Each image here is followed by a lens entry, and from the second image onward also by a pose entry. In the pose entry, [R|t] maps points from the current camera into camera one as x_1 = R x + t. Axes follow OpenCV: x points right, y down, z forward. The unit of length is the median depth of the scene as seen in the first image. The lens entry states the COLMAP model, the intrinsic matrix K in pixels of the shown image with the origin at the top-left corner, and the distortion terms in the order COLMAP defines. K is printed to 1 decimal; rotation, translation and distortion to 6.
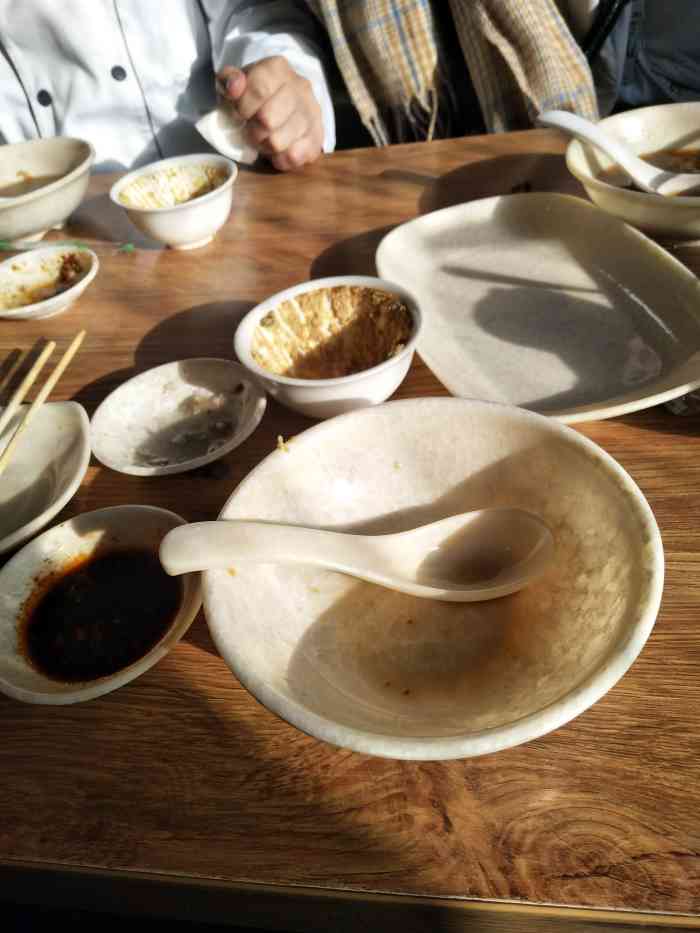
lens RADIAL K [[716.0, 0, 350.0], [0, 716.0, 466.5], [0, 0, 1]] dist [0.044365, -0.110801]
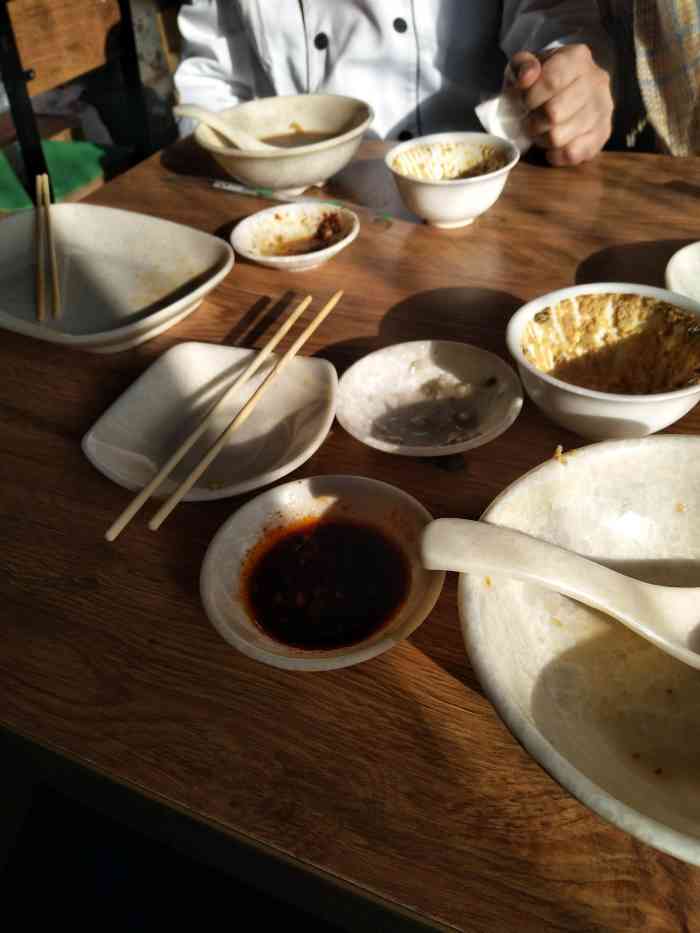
lens RADIAL K [[716.0, 0, 350.0], [0, 716.0, 466.5], [0, 0, 1]] dist [0.044365, -0.110801]
pose [[0.951942, 0.233971, -0.197647, -0.120435], [-0.232206, 0.972127, 0.032396, 0.010887], [0.199718, 0.015056, 0.979738, 0.050155]]
